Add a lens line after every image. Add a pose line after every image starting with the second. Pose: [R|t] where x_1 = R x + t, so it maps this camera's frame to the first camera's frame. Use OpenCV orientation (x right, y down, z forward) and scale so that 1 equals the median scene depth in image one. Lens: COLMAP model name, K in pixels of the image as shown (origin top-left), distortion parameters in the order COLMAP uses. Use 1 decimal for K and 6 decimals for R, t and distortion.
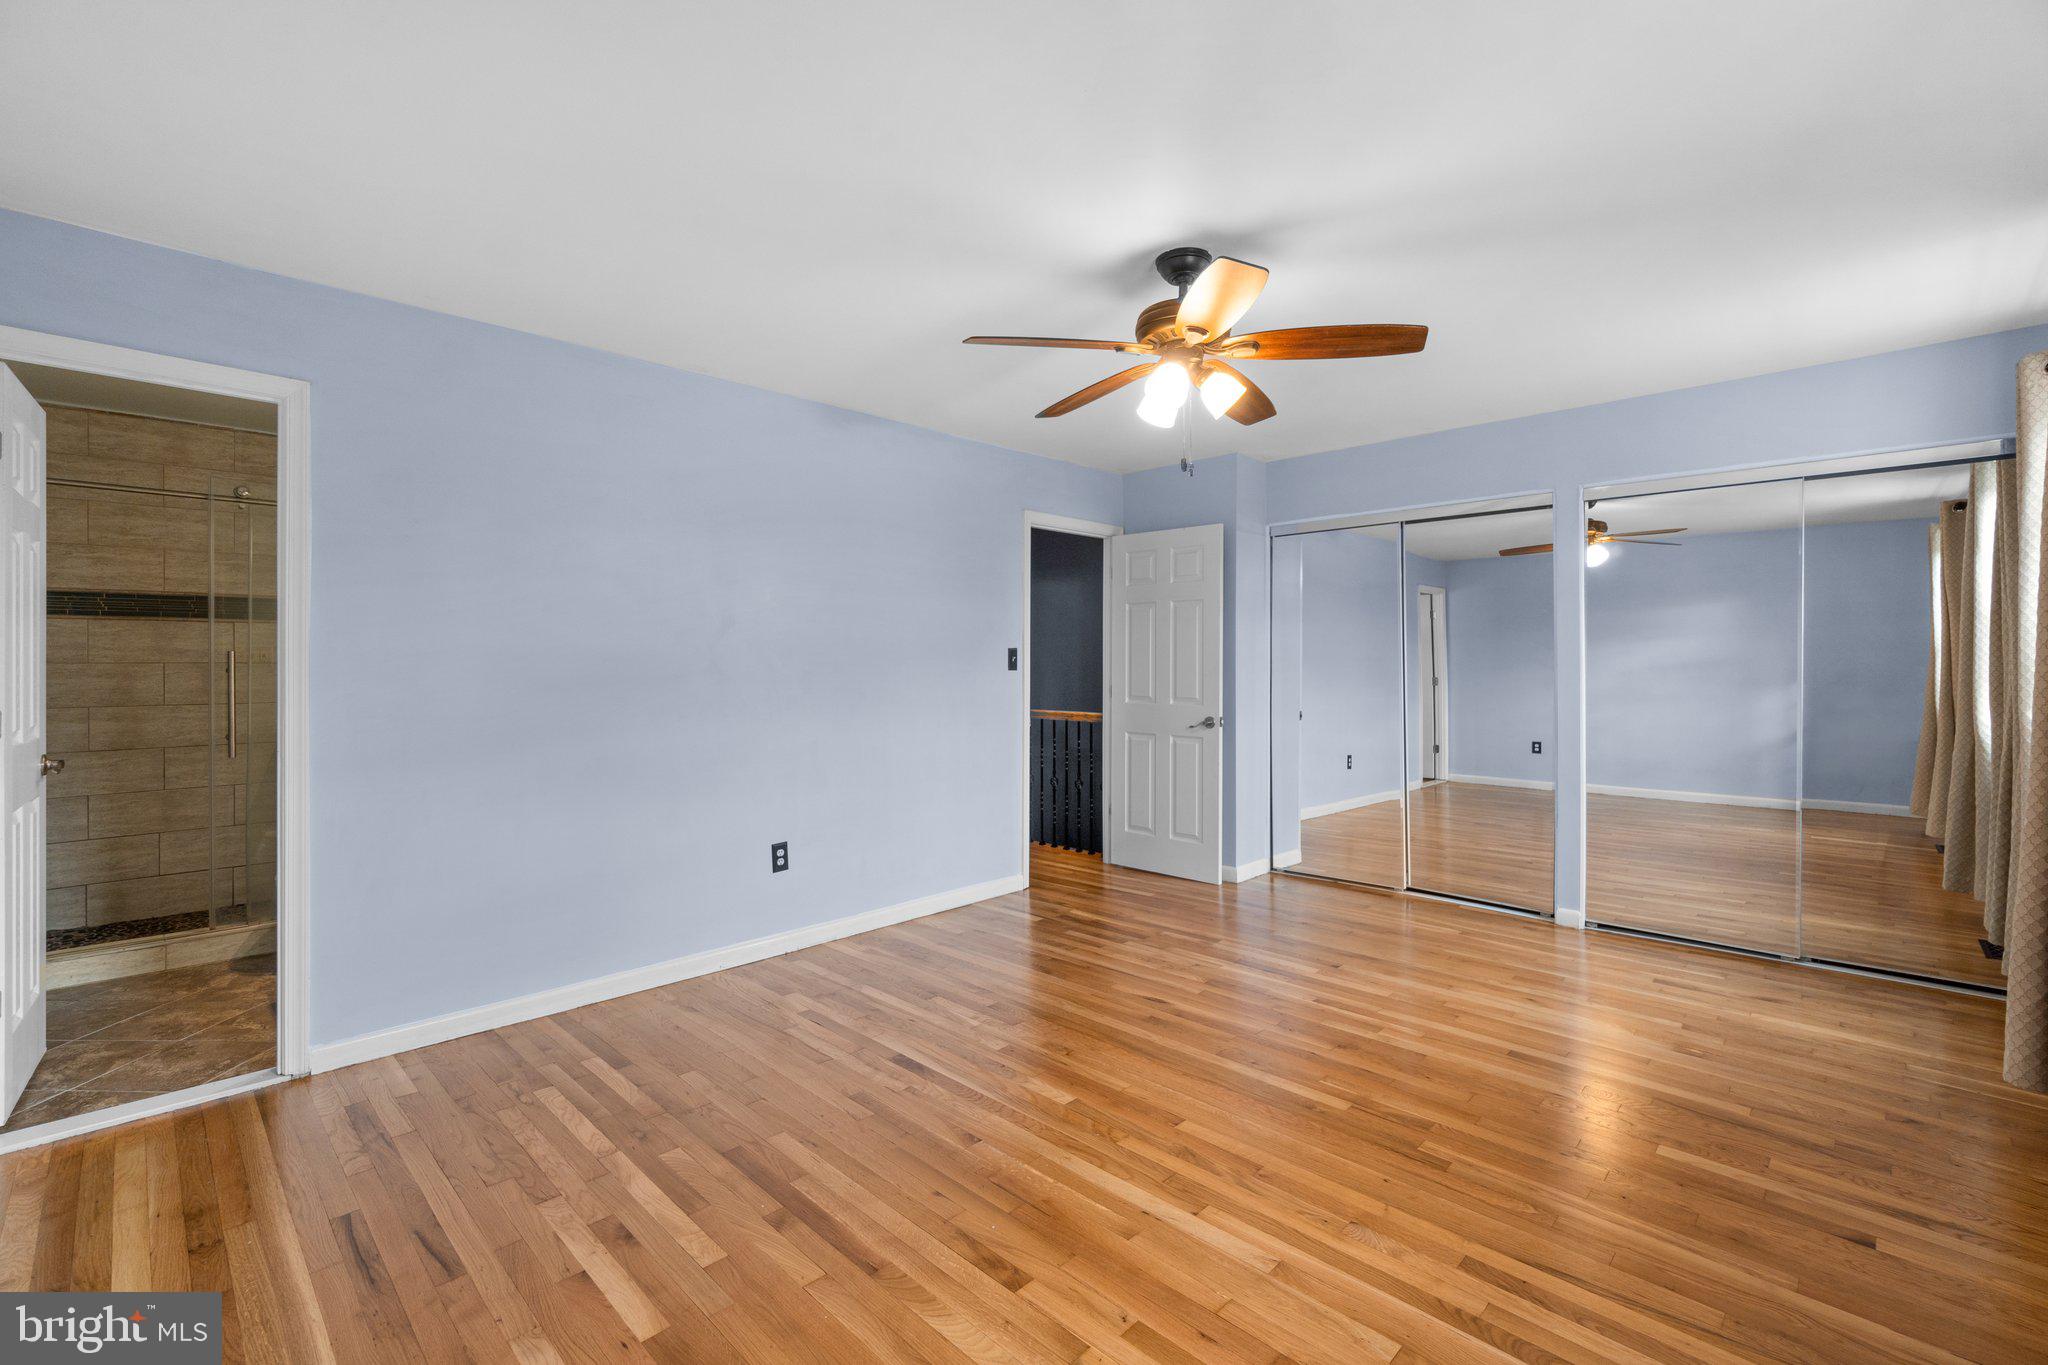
lens RADIAL K [[889.7, 0, 1040.2], [0, 889.7, 669.0], [0, 0, 1]] dist [-0.001335, -0.000595]
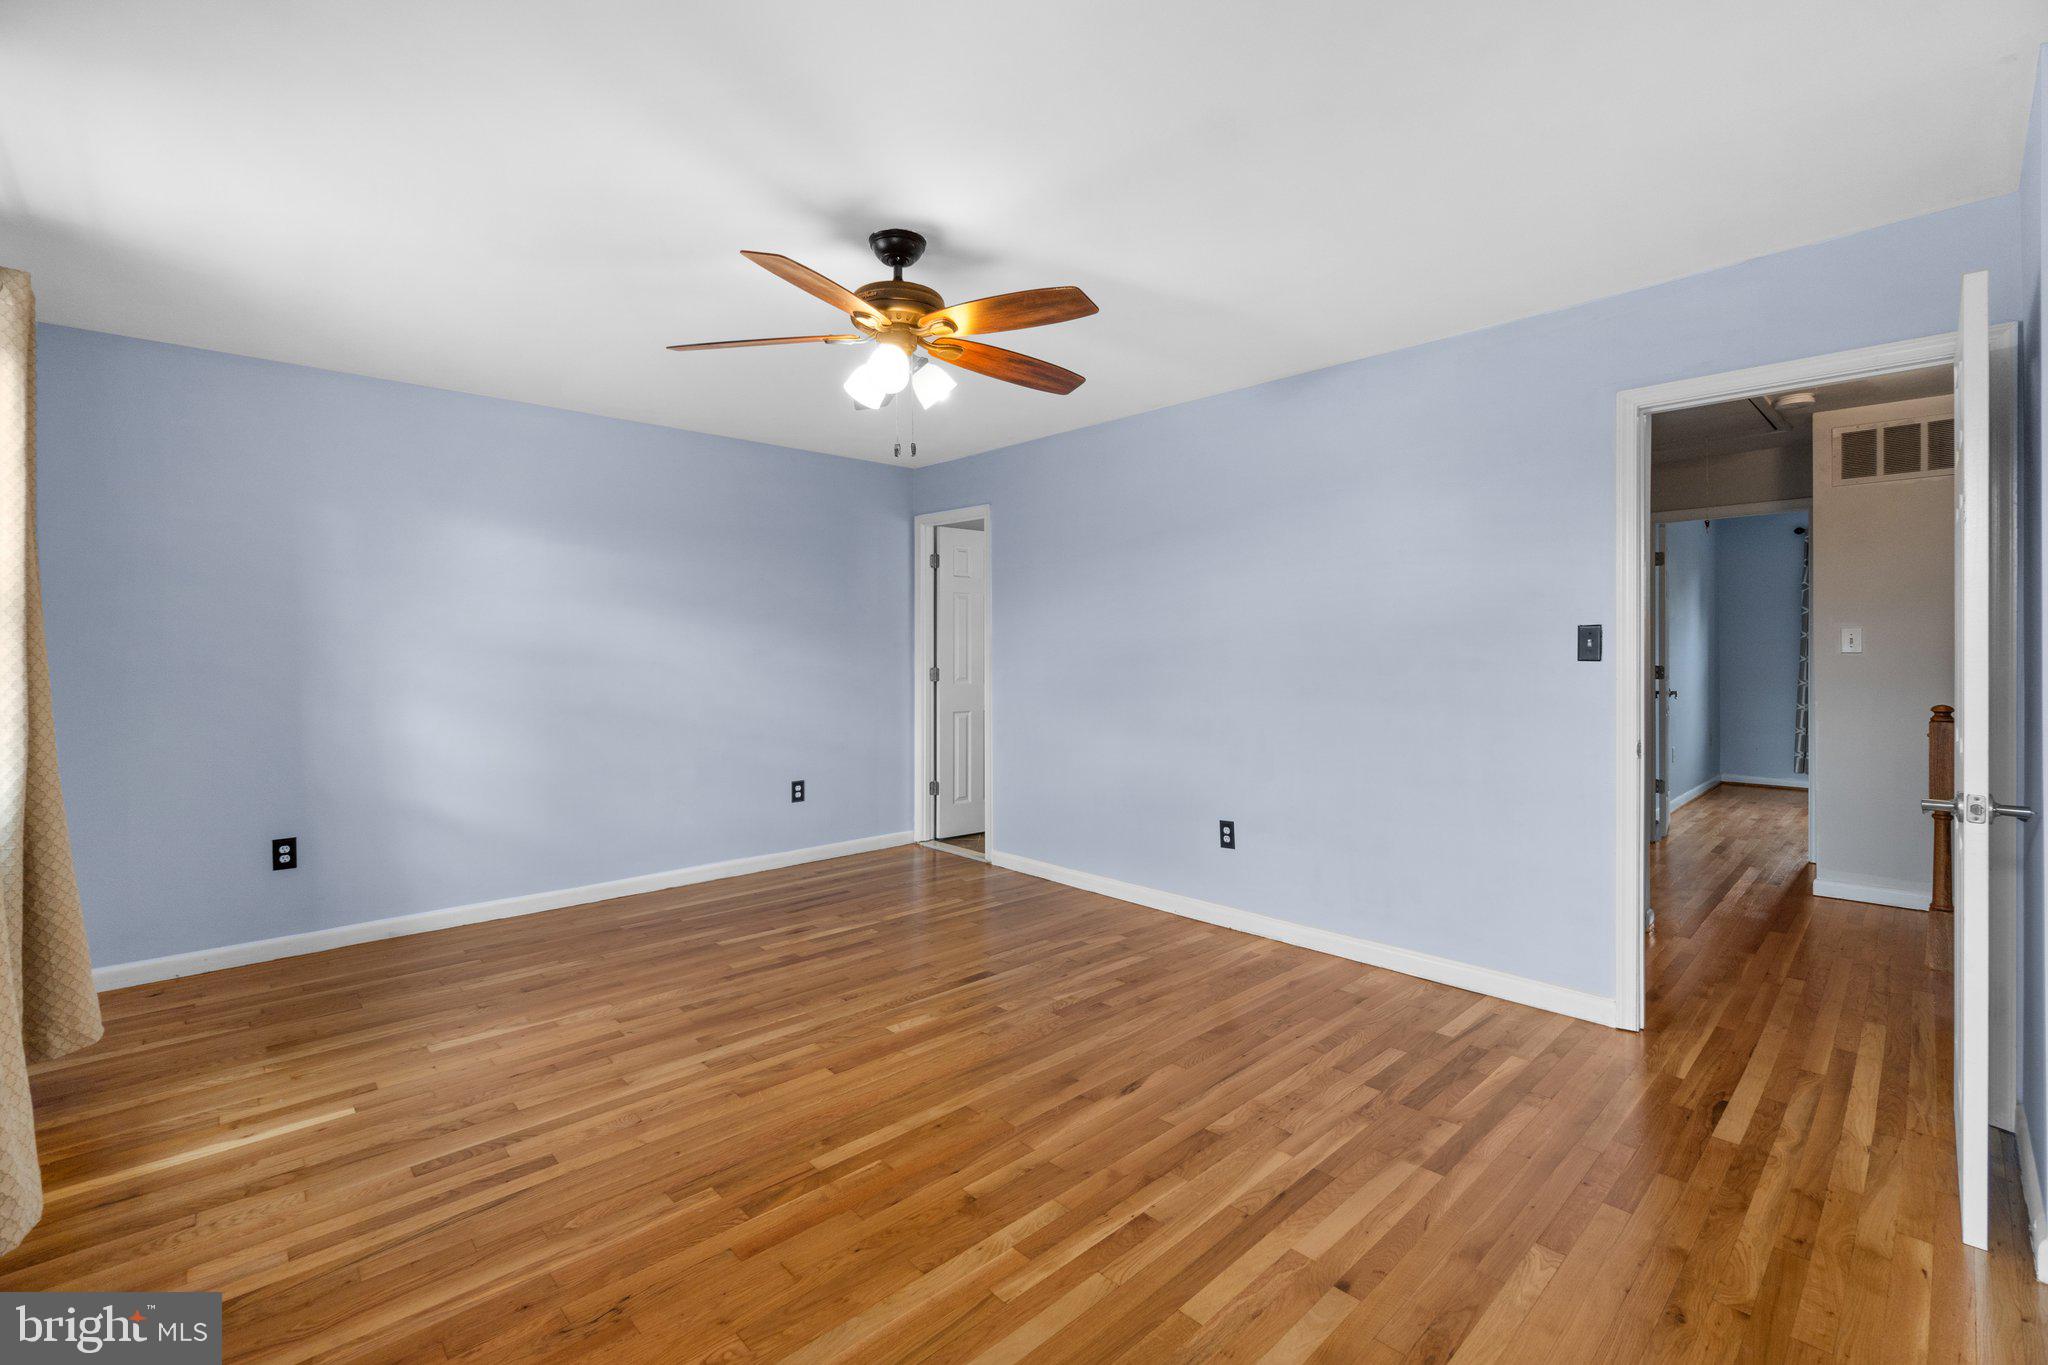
lens RADIAL K [[889.7, 0, 998.5], [0, 889.7, 660.4], [0, 0, 1]] dist [-0.001335, -0.000595]
pose [[-0.063126, 0.013091, -0.997920, 1.066640], [-0.003541, 0.999905, 0.013341, -0.011105], [0.997999, 0.004376, -0.063074, 1.099491]]
